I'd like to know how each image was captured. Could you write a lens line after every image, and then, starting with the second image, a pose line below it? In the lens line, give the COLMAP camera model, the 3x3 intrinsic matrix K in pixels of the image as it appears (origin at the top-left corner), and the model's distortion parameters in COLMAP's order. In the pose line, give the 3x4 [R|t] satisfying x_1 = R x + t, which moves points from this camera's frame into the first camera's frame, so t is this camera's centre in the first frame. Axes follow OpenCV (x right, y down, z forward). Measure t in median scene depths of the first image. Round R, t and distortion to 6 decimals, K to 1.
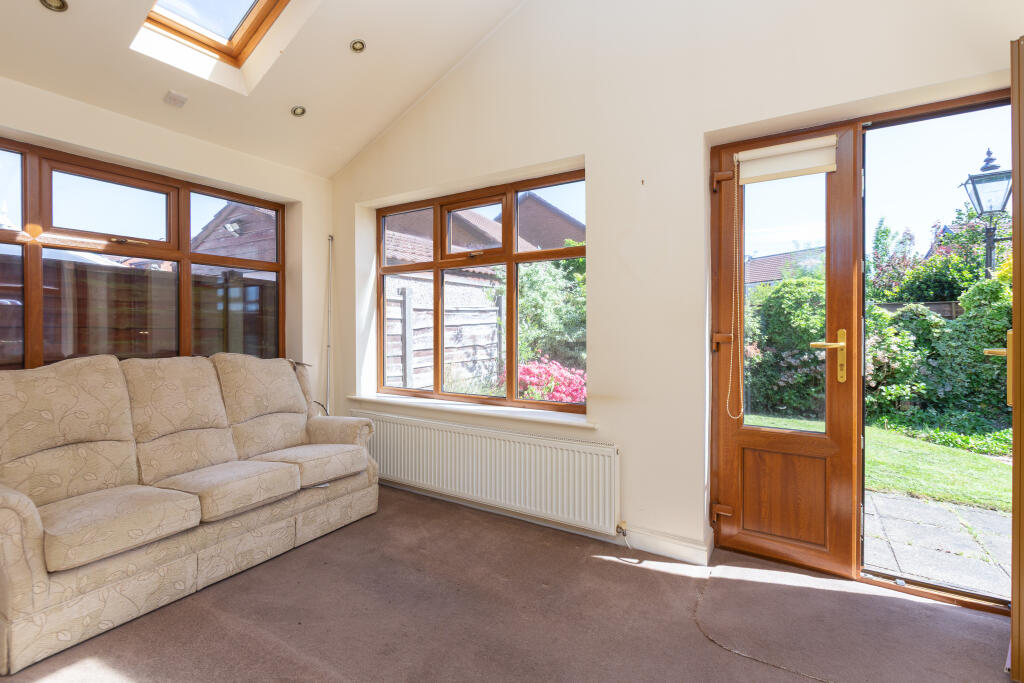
lens RADIAL K [[478.0, 0, 509.5], [0, 478.0, 332.9], [0, 0, 1]] dist [0.001382, 0.000154]
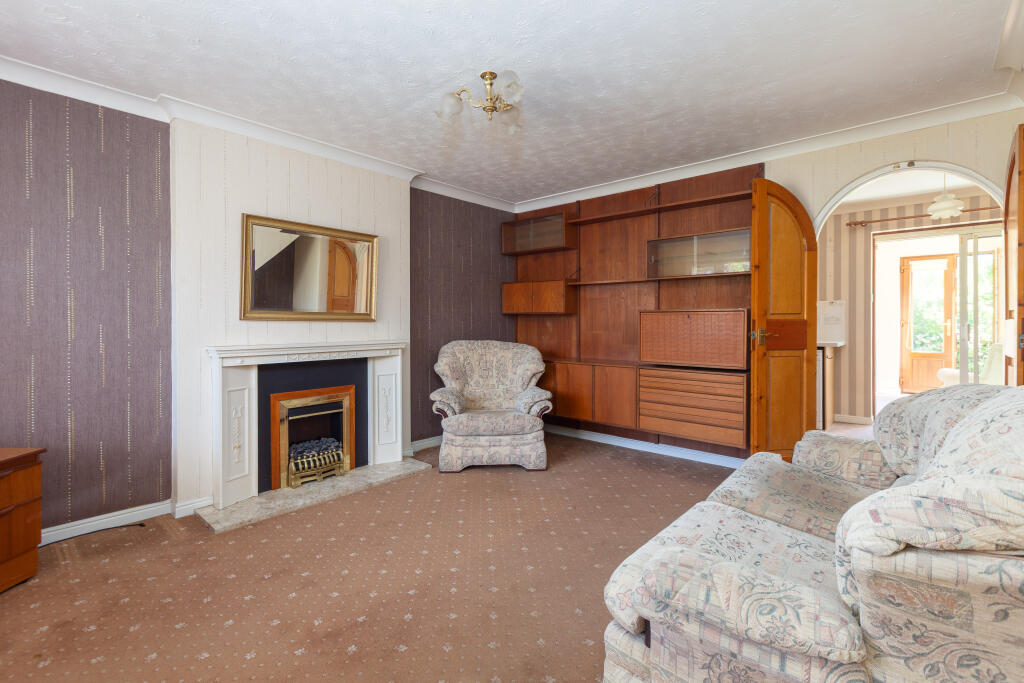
lens RADIAL K [[462.7, 0, 540.0], [0, 462.7, 324.5], [0, 0, 1]] dist [0.002683, 0.000537]
pose [[0.989475, 0.004361, -0.144638, -1.356731], [-0.004247, 0.999990, 0.001096, 0.029396], [0.144642, -0.000471, 0.989484, -2.141280]]
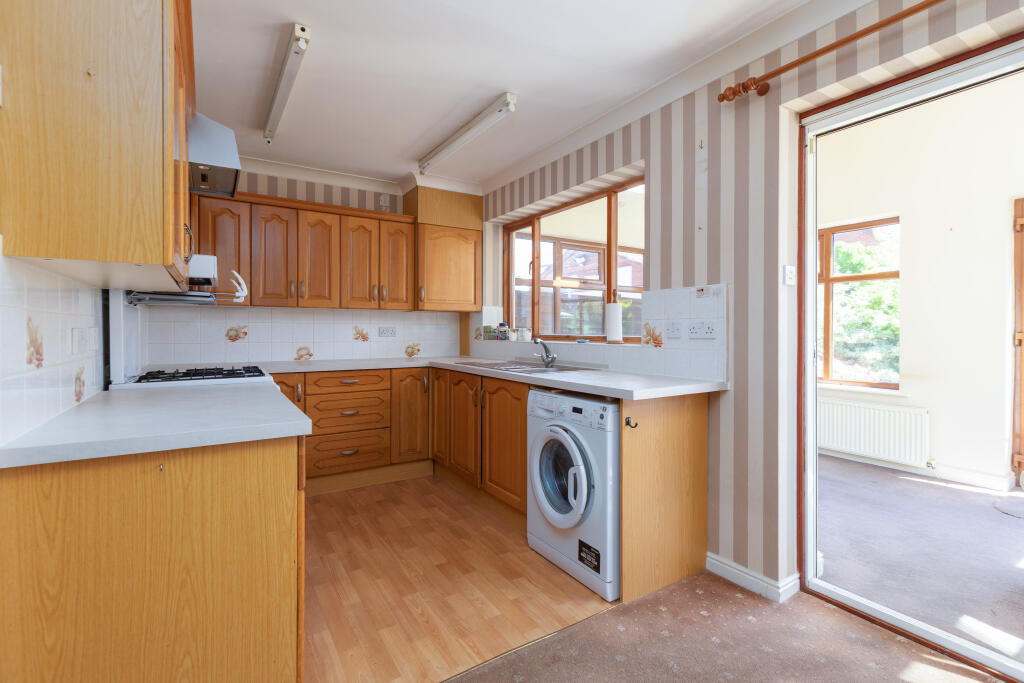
lens RADIAL K [[478.0, 0, 509.5], [0, 478.0, 332.9], [0, 0, 1]] dist [0.001382, 0.000154]
pose [[0.903083, 0.006526, -0.429417, -0.306323], [-0.008334, 0.999963, -0.002329, 0.015278], [0.429386, 0.005682, 0.903103, -0.891364]]
